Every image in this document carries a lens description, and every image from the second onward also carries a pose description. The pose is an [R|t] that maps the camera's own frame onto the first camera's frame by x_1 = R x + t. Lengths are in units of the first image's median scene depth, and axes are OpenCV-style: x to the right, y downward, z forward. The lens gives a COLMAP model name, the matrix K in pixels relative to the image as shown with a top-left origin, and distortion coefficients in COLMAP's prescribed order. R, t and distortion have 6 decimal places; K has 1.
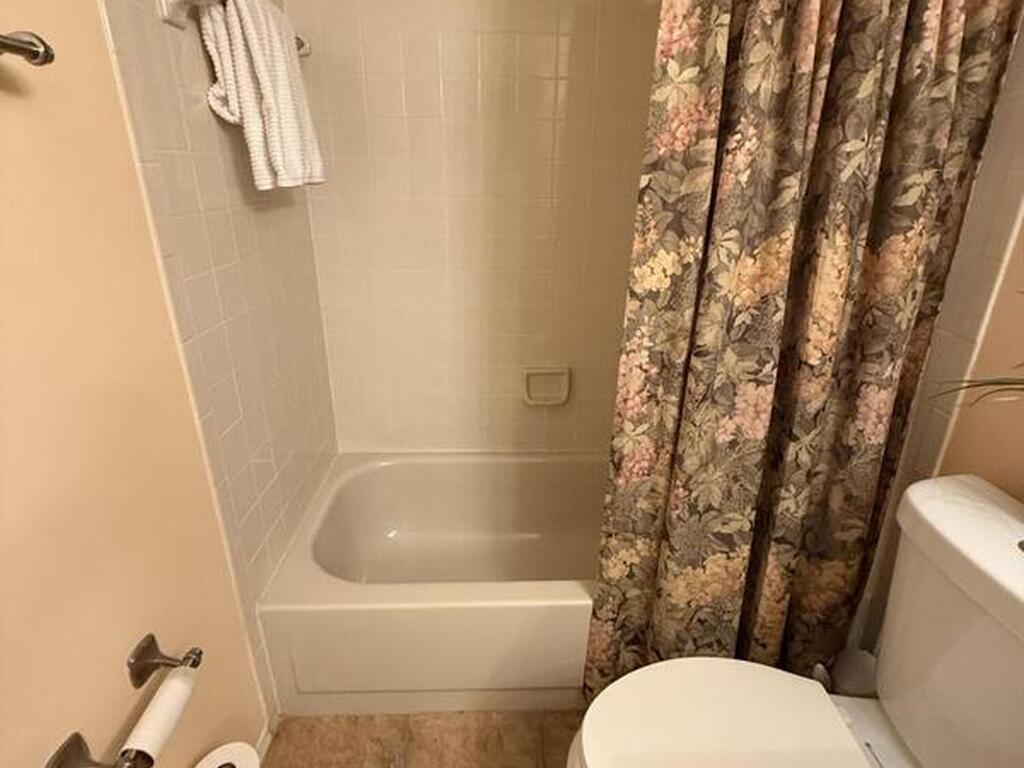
lens RADIAL K [[542.6, 0, 512.9], [0, 542.6, 383.2], [0, 0, 1]] dist [0.000876, -0.000444]
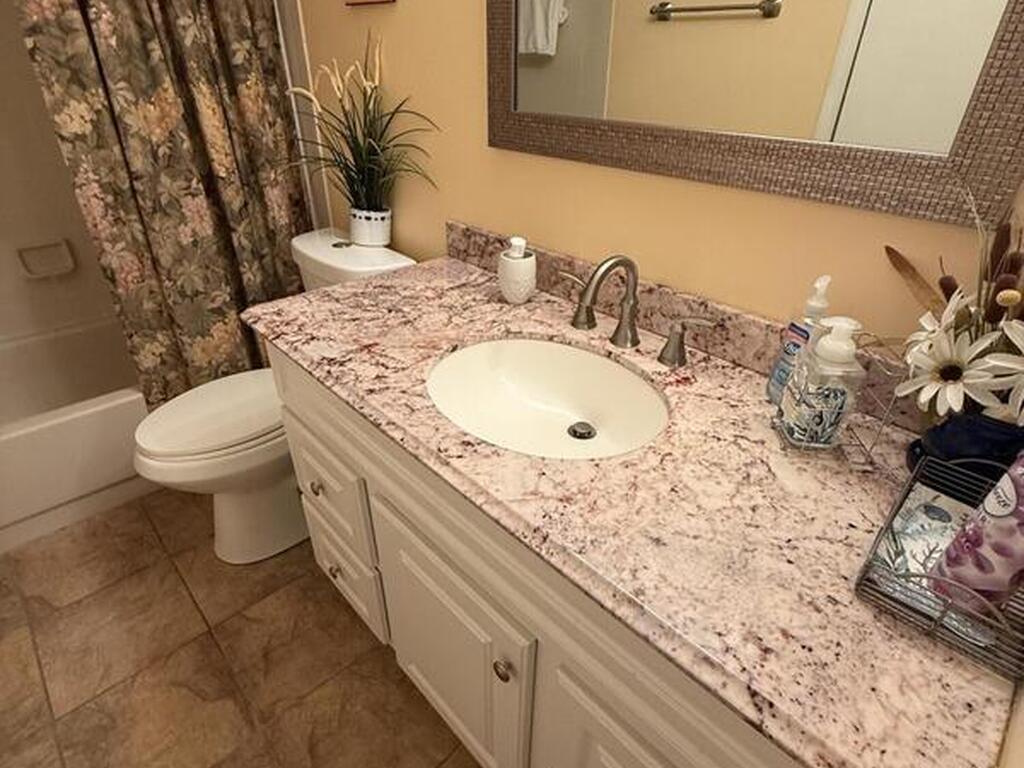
lens RADIAL K [[542.6, 0, 512.0], [0, 542.6, 381.6], [0, 0, 1]] dist [0.000876, -0.000444]
pose [[0.741240, -0.332777, 0.582943, 0.066372], [0.232468, 0.941980, 0.242142, 0.325987], [-0.629700, -0.043970, 0.775593, -0.727852]]
